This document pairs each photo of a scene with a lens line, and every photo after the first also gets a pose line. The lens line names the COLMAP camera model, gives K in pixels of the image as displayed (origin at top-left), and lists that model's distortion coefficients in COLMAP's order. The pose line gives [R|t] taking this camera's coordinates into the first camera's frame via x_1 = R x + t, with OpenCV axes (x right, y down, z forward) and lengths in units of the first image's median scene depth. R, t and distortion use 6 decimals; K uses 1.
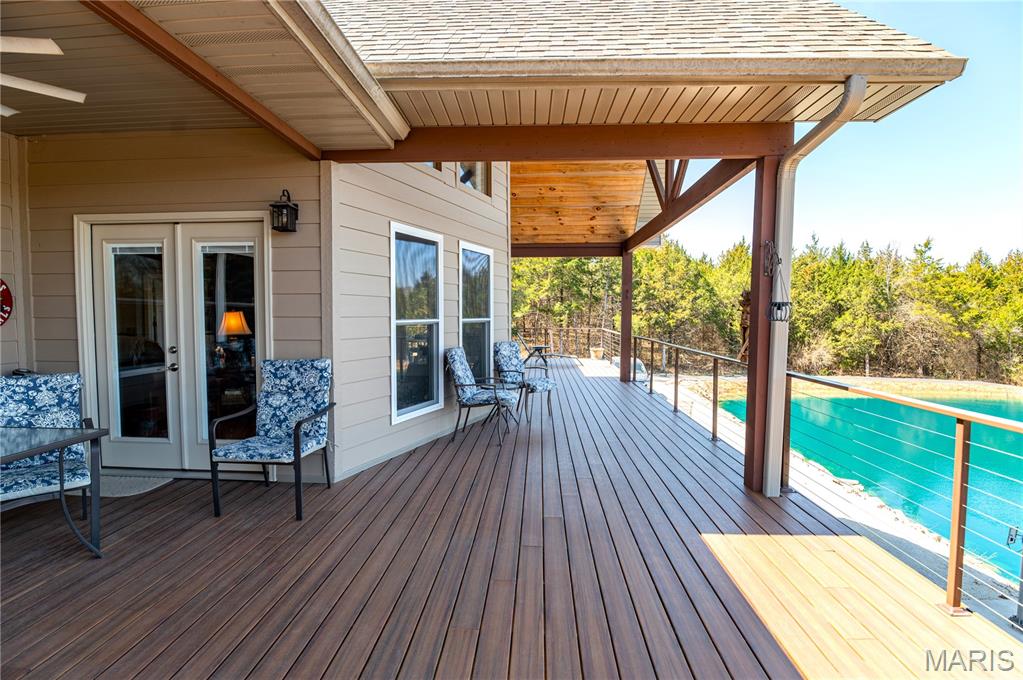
lens RADIAL K [[503.2, 0, 511.0], [0, 503.2, 339.7], [0, 0, 1]] dist [-0.017414, 0.000361]
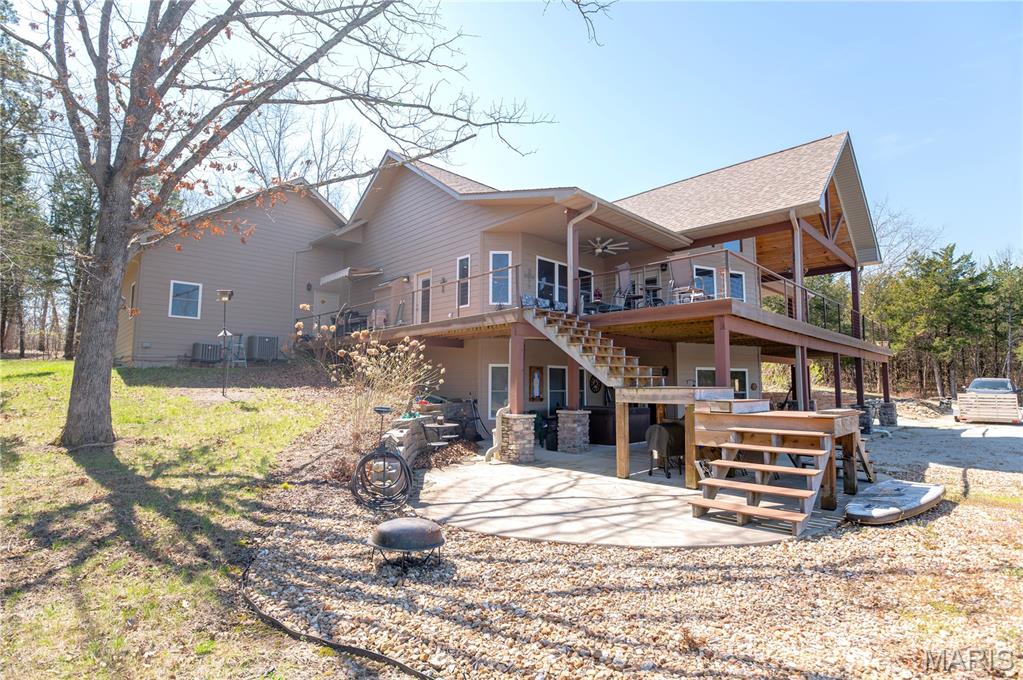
lens RADIAL K [[503.2, 0, 512.6], [0, 503.2, 339.7], [0, 0, 1]] dist [-0.017414, 0.000361]
pose [[0.735906, -0.045014, -0.675585, 1.278105], [-0.050552, 0.991350, -0.121118, 0.832679], [0.675193, 0.123284, 0.727265, -2.530471]]
